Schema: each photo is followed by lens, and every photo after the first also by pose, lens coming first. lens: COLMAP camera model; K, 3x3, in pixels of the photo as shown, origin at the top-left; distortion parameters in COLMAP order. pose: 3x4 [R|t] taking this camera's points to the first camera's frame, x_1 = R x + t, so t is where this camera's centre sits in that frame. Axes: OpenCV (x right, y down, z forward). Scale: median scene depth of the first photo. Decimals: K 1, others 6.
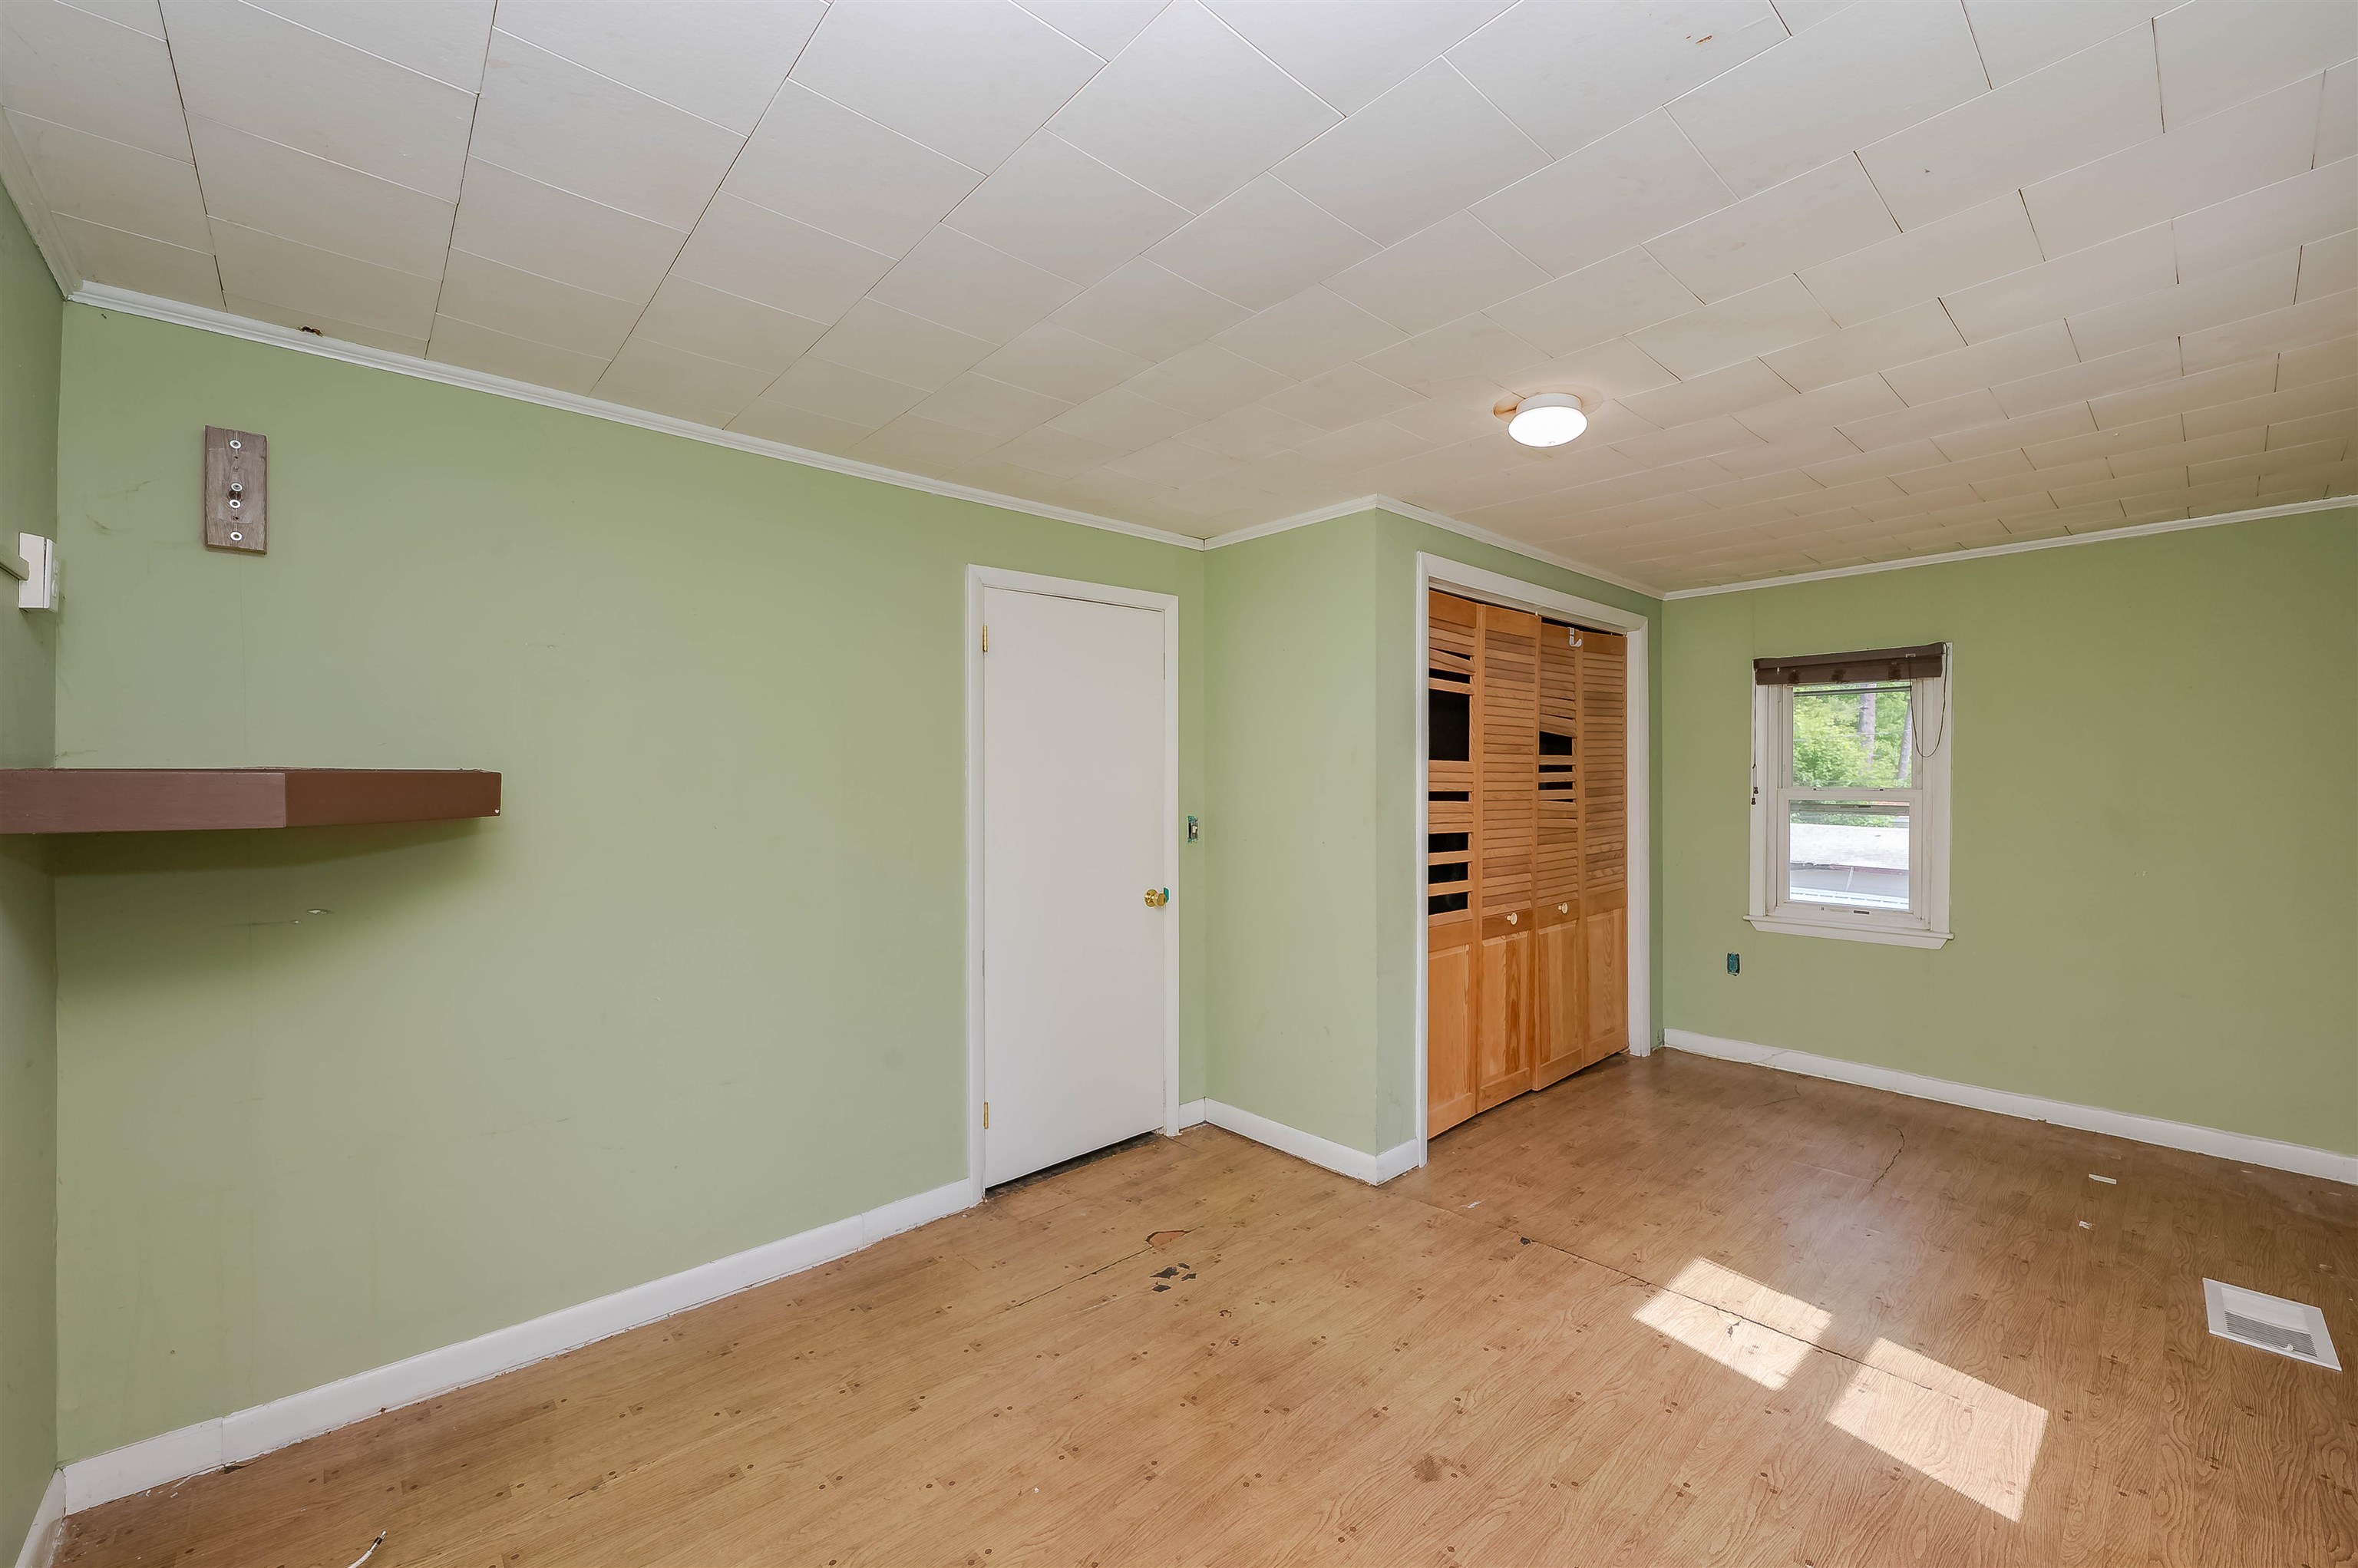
lens RADIAL K [[954.5, 0, 1181.2], [0, 954.5, 778.0], [0, 0, 1]] dist [-0.003809, -0.000350]
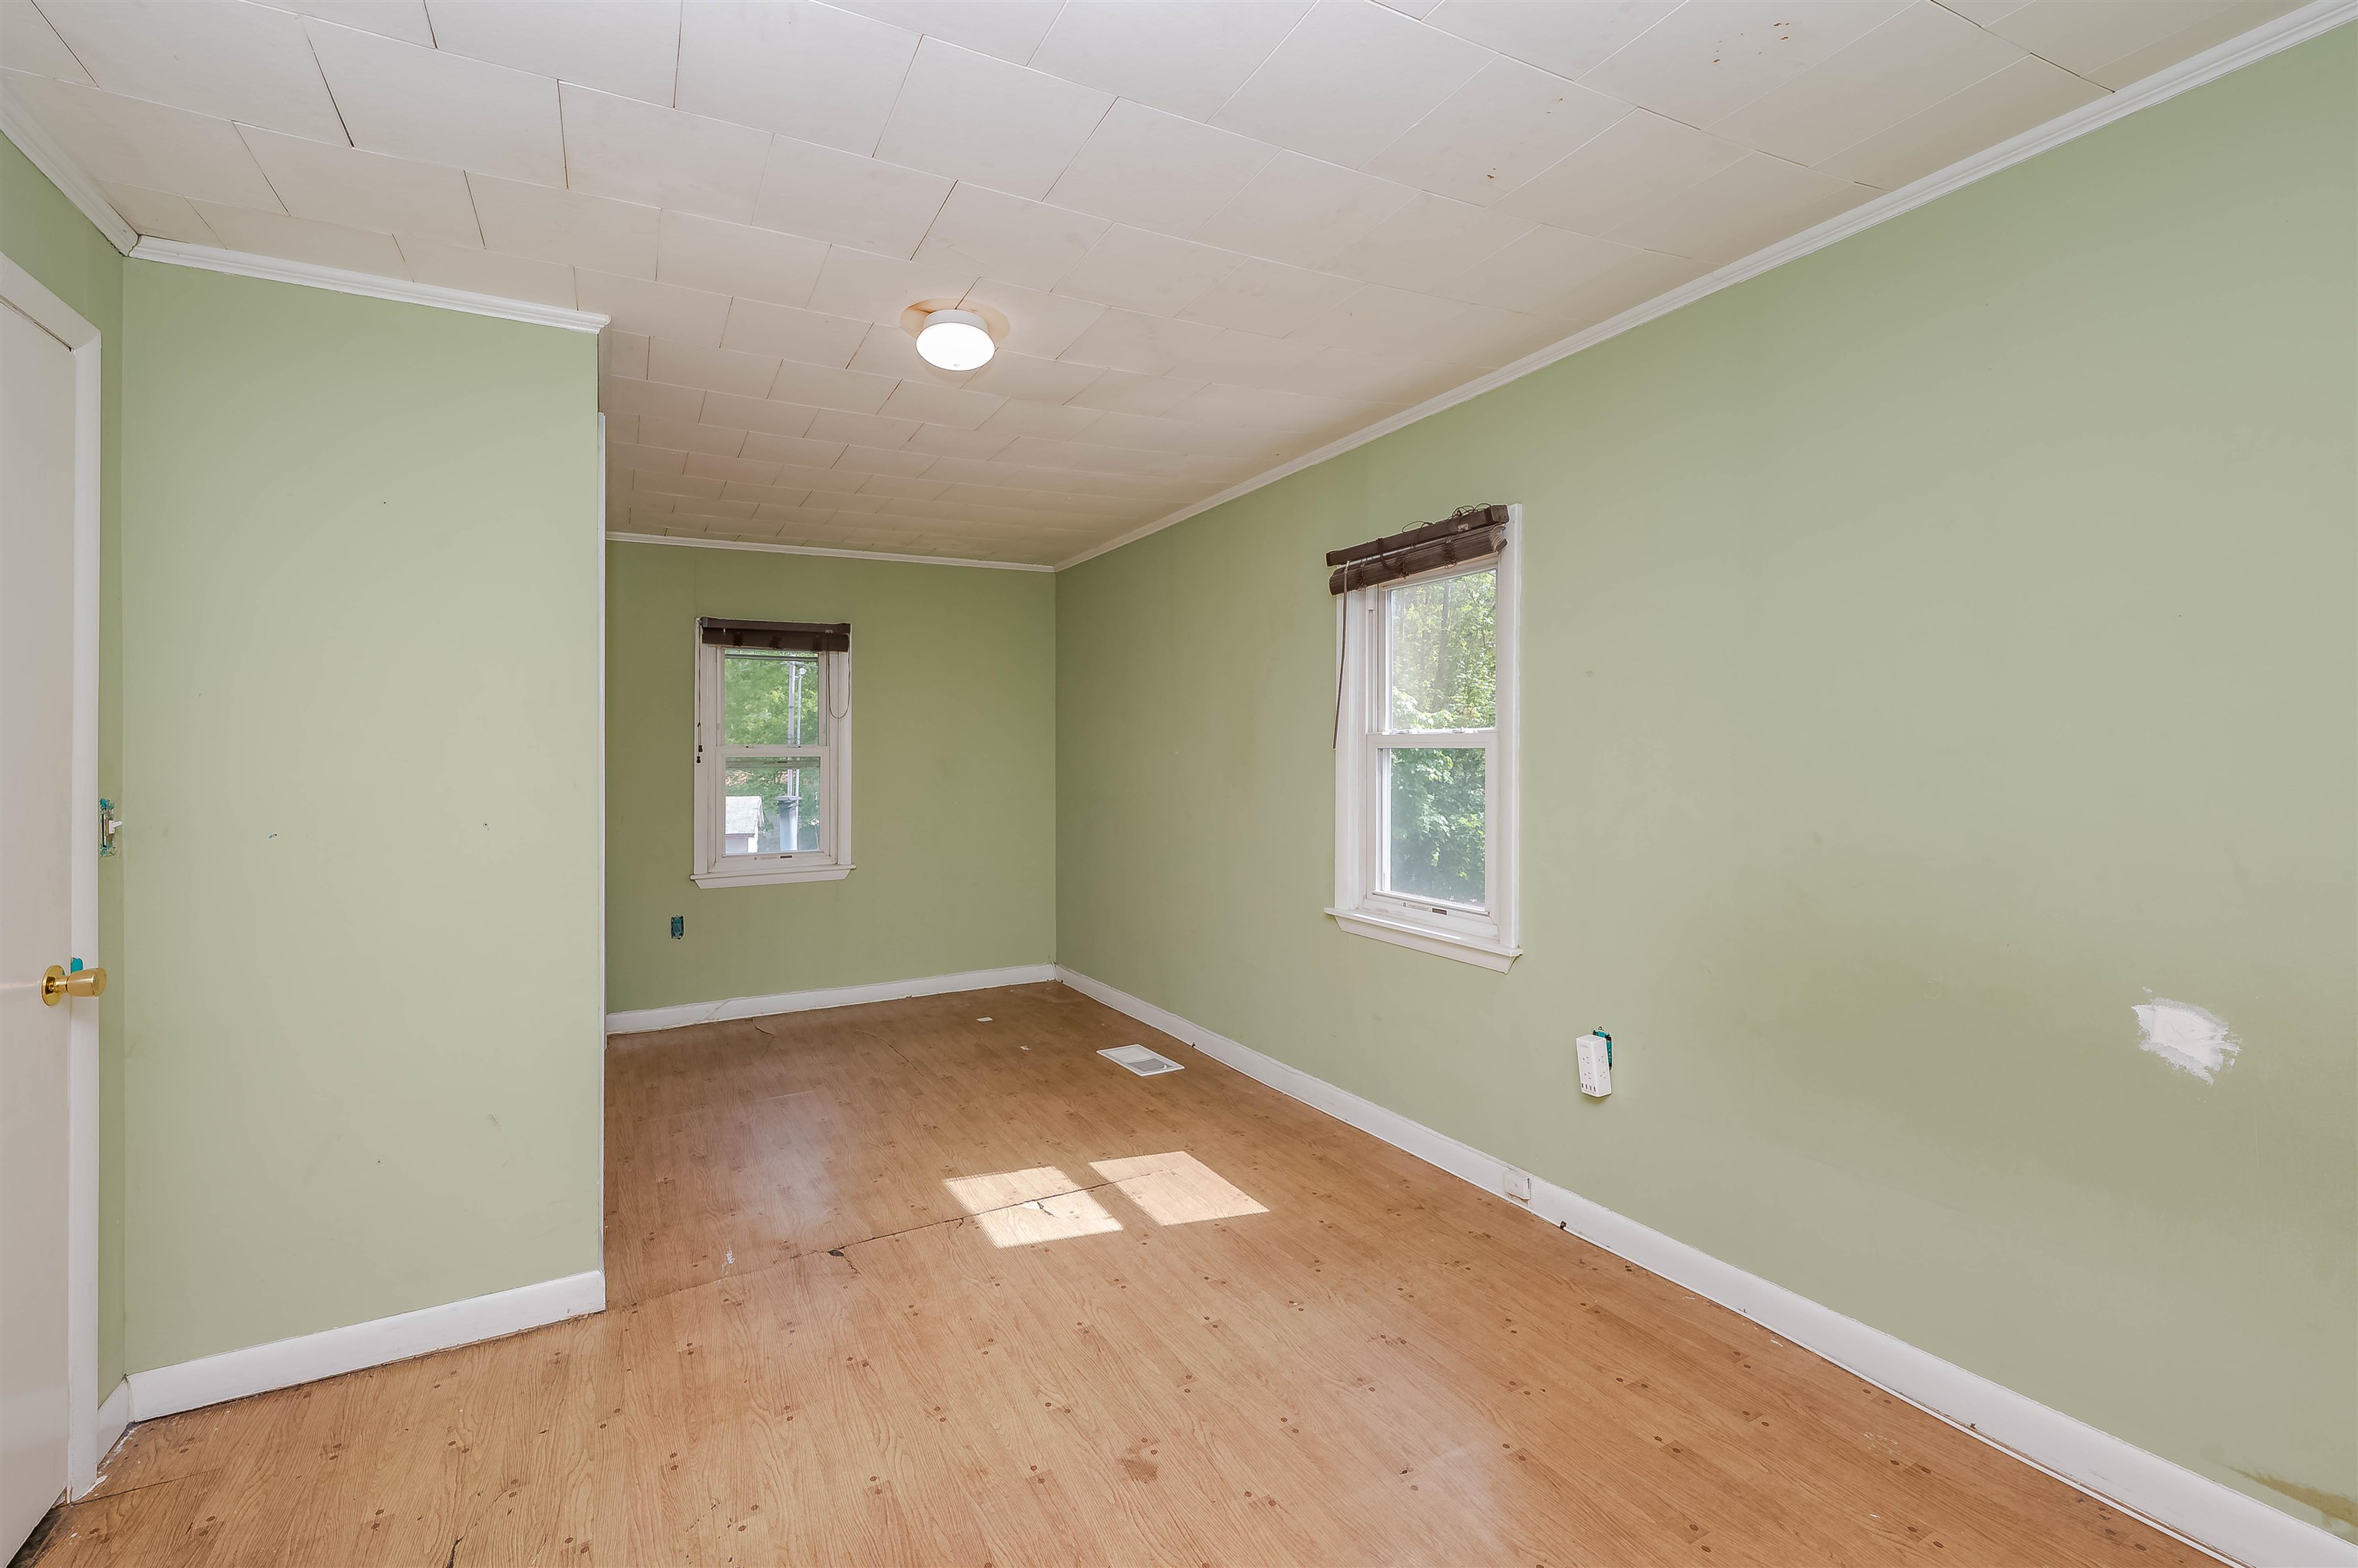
lens RADIAL K [[936.8, 0, 1178.2], [0, 936.8, 742.6], [0, 0, 1]] dist [-0.002809, -0.000441]
pose [[0.269464, -0.002657, 0.963007, -0.389254], [0.009206, 0.999958, 0.000183, 0.020175], [-0.962966, 0.008816, 0.269477, 0.471783]]
